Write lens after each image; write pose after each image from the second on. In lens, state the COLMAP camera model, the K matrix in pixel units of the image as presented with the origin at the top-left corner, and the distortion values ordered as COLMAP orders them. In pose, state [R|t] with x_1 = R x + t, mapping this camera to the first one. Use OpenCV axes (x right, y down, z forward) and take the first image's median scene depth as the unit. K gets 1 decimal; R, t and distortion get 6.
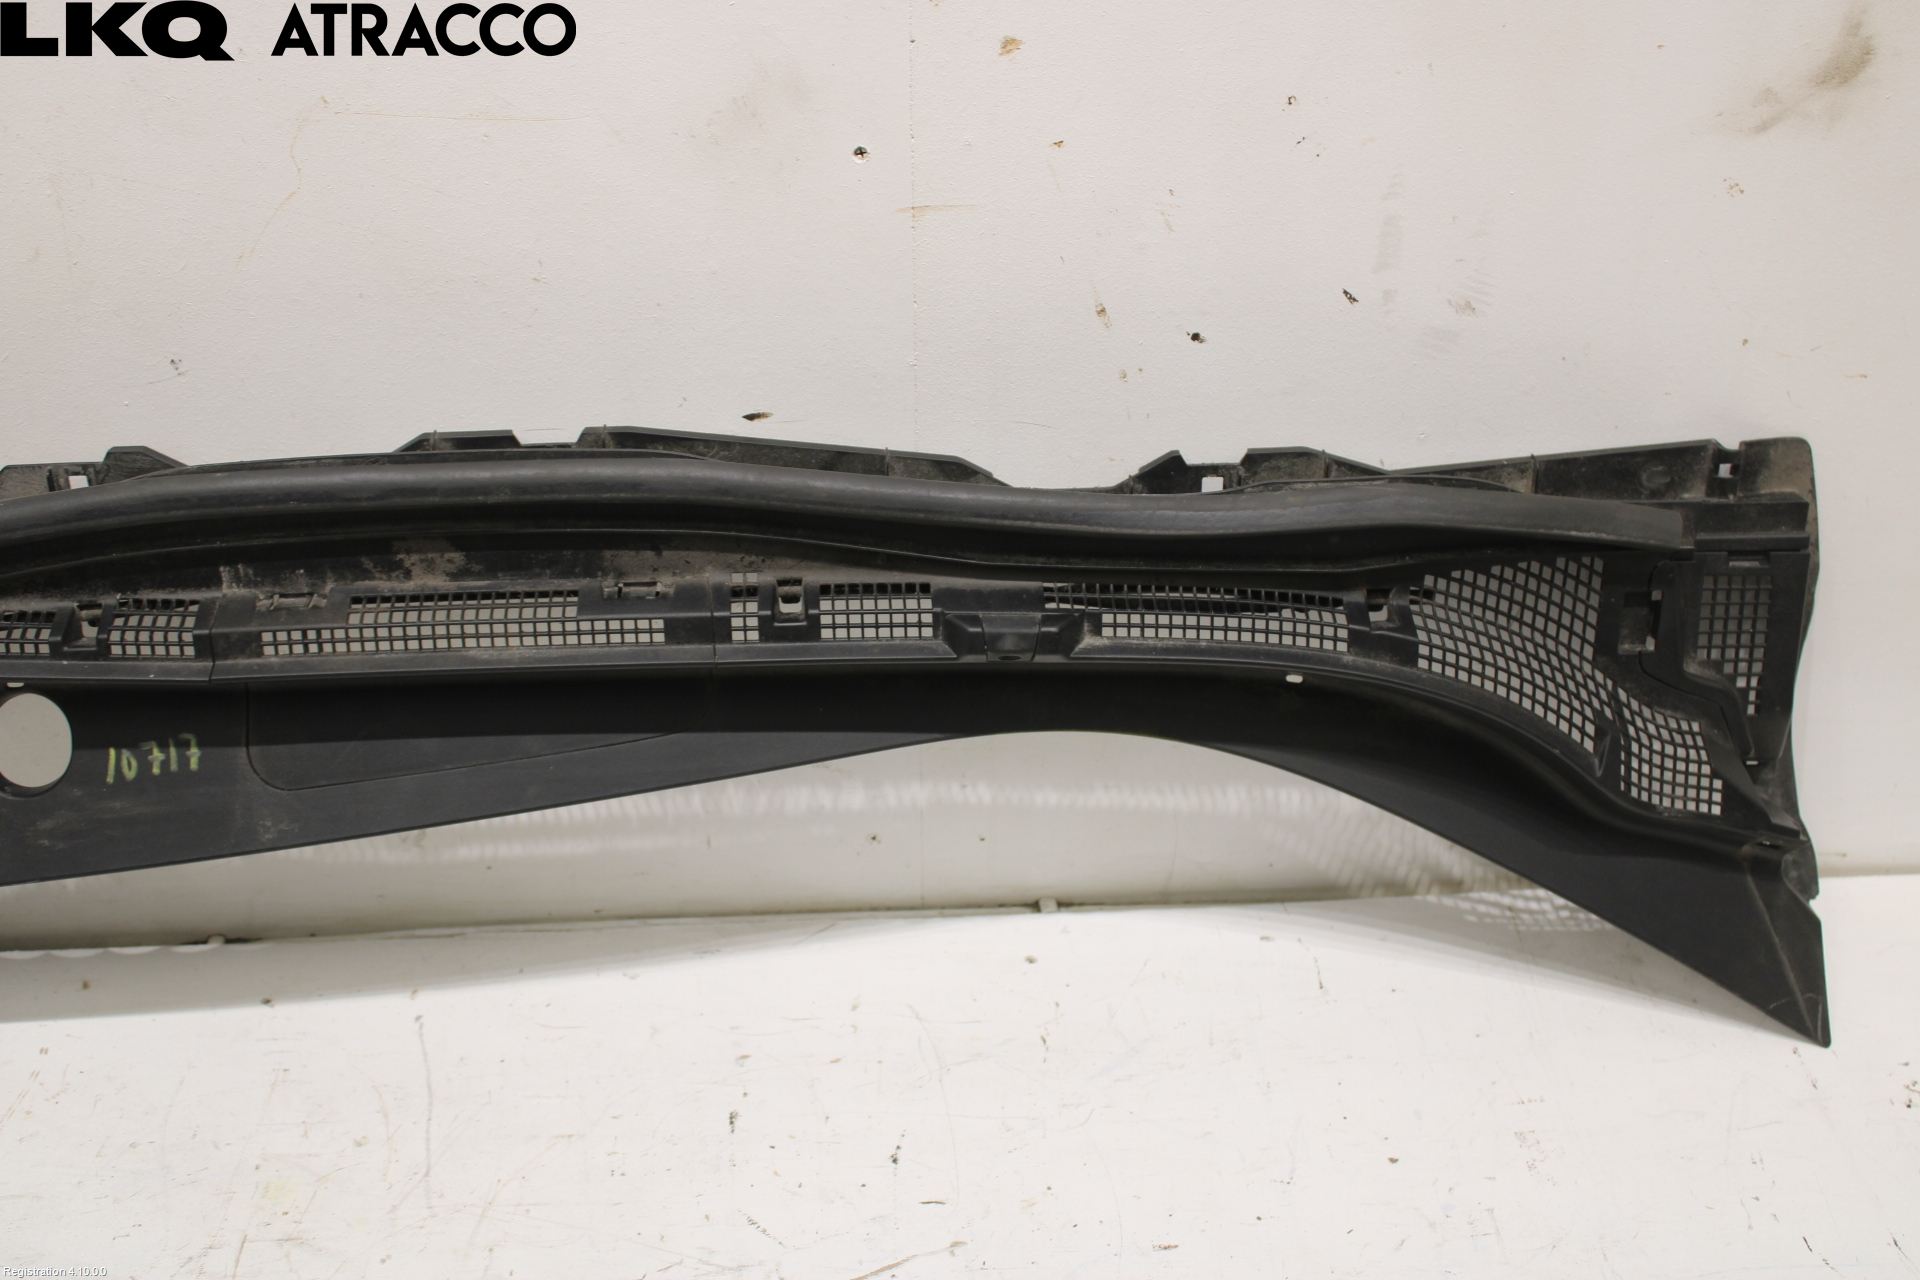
lens RADIAL K [[2171.9, 0, 970.8], [0, 2171.9, 635.2], [0, 0, 1]] dist [-0.109605, 0.175199]
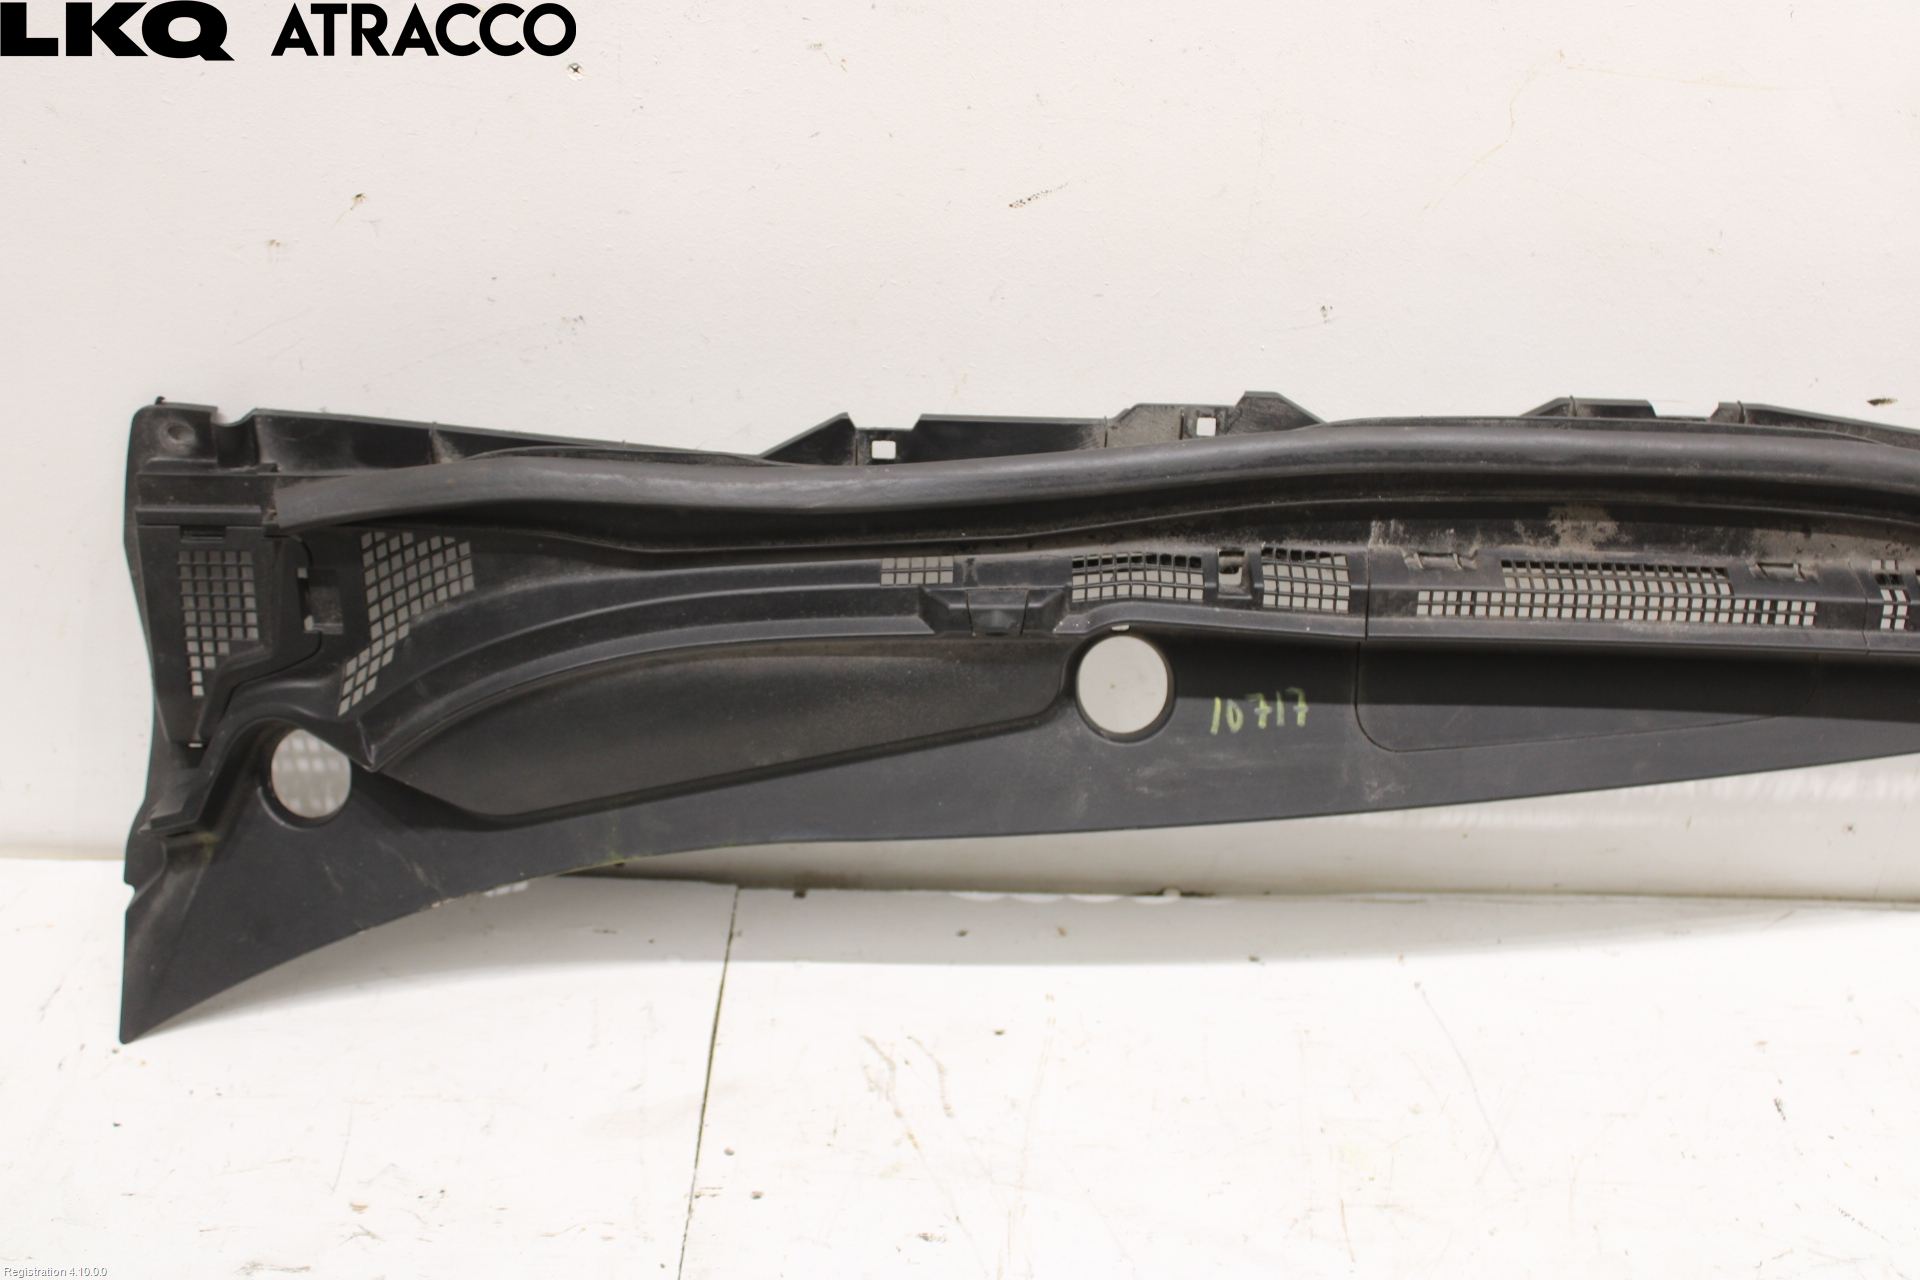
lens RADIAL K [[2171.9, 0, 970.8], [0, 2171.9, 635.2], [0, 0, 1]] dist [-0.109605, 0.175199]
pose [[0.997440, 0.060807, -0.037627, -0.487242], [-0.059975, 0.997938, 0.022876, 0.008249], [0.038941, -0.020560, 0.999030, 0.006673]]
